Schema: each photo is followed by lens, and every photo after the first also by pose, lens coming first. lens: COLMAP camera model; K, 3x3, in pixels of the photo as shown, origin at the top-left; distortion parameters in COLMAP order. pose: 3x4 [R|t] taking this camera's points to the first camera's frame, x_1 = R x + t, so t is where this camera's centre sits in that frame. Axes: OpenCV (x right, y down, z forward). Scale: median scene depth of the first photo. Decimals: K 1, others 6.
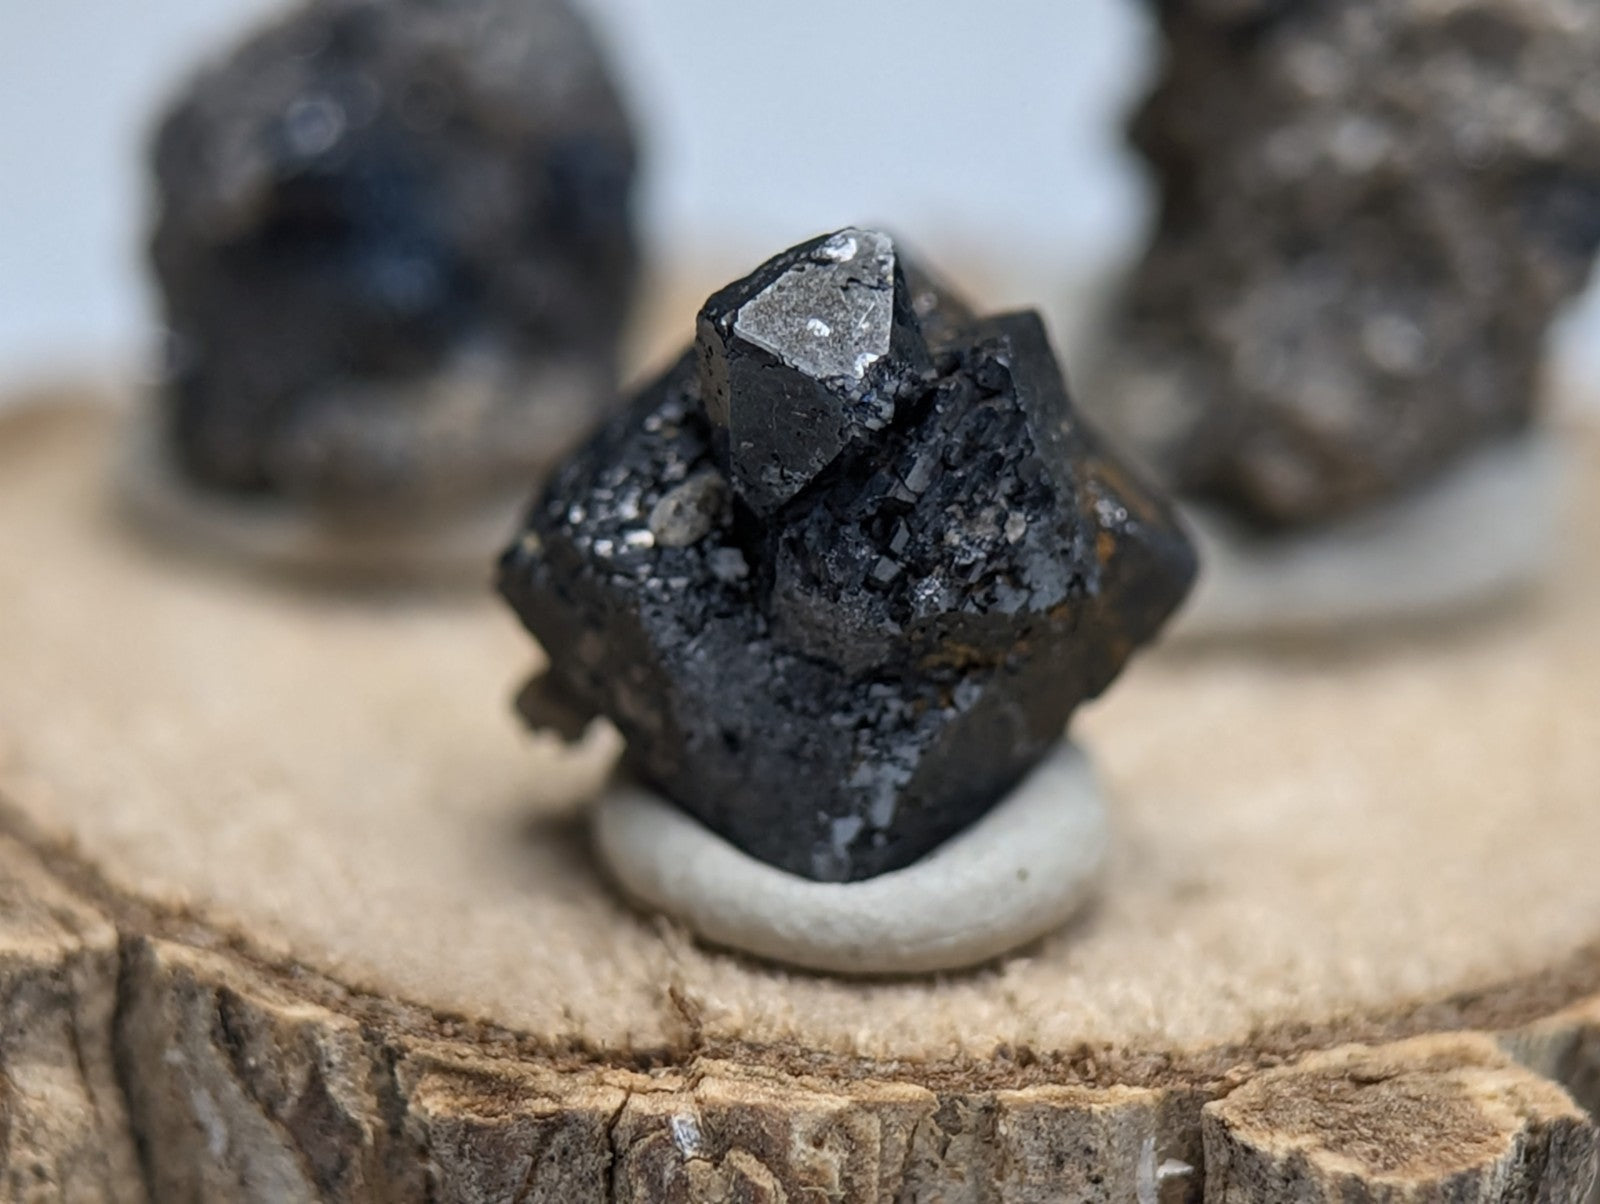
lens RADIAL K [[11647.6, 0, 800.0], [0, 11647.6, 602.0], [0, 0, 1]] dist [2.477463, -37.169764]
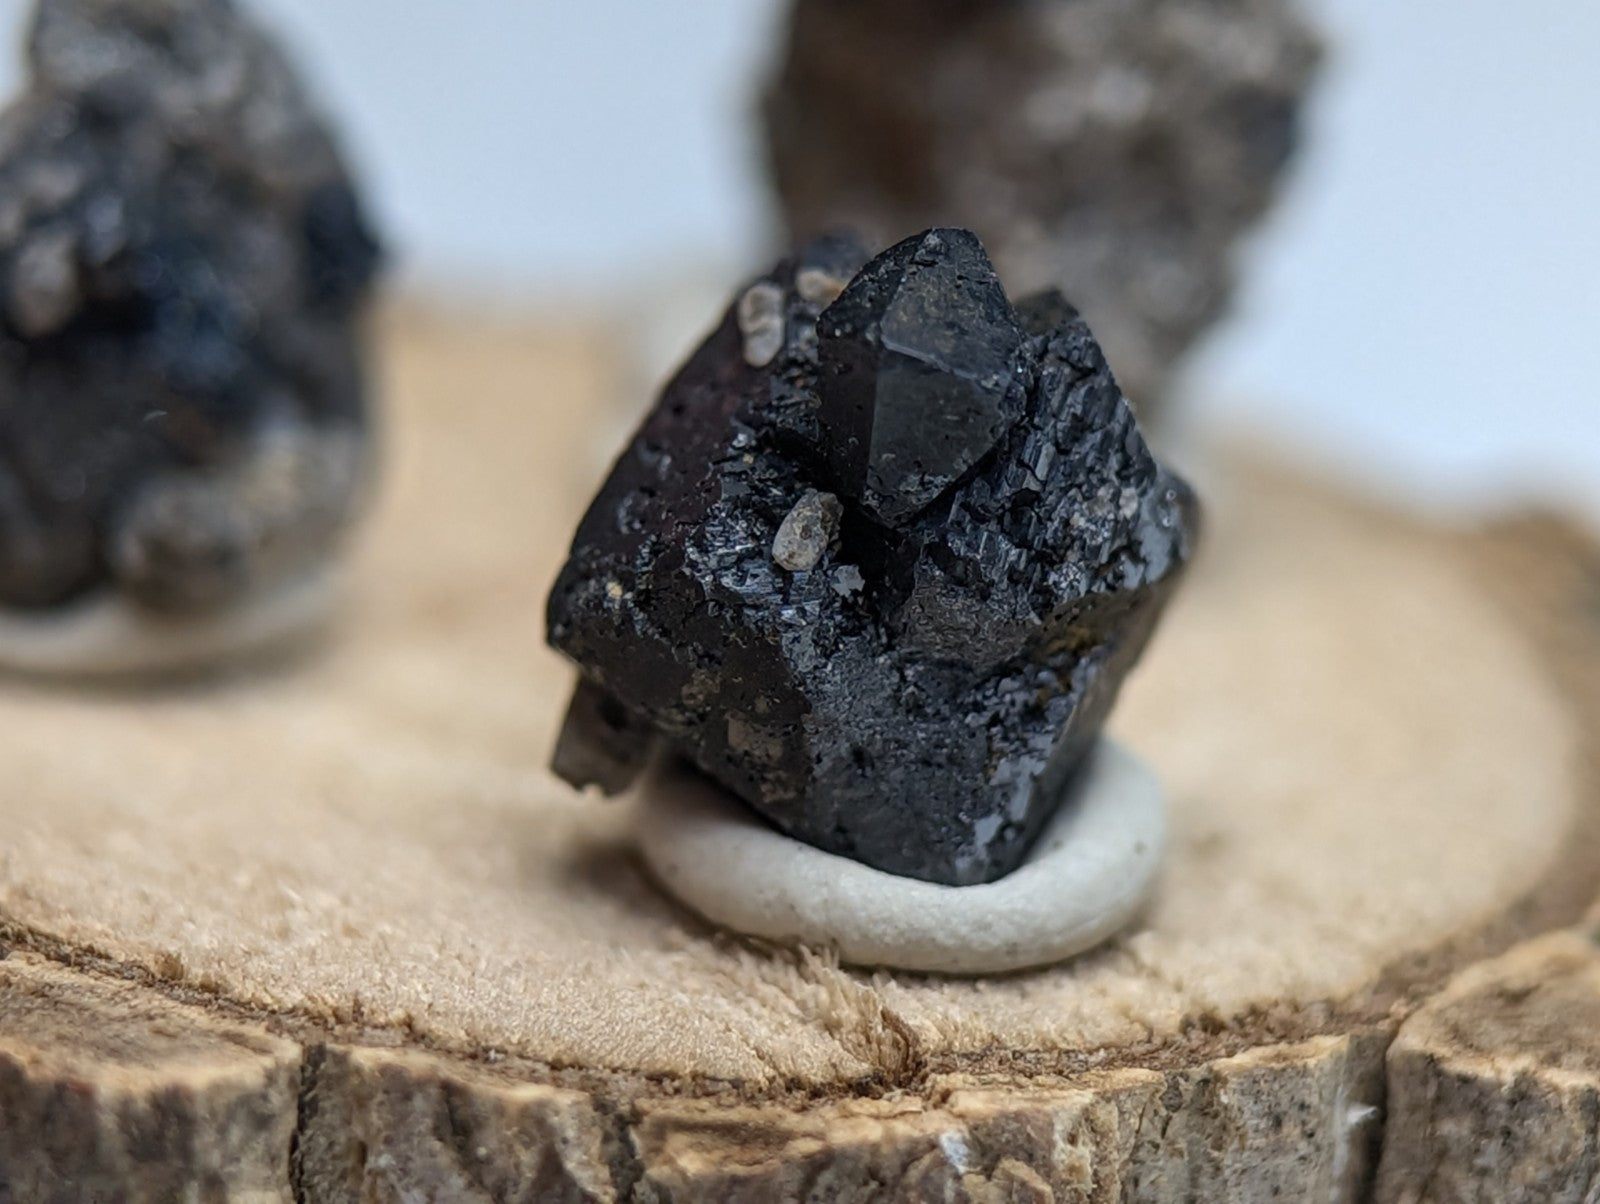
lens RADIAL K [[11647.6, 0, 800.0], [0, 11647.6, 602.0], [0, 0, 1]] dist [2.477463, -37.169764]
pose [[0.913548, -0.139624, 0.382014, -0.390944], [0.139871, 0.989794, 0.027277, -0.029218], [-0.381924, 0.028514, 0.923754, 0.086689]]
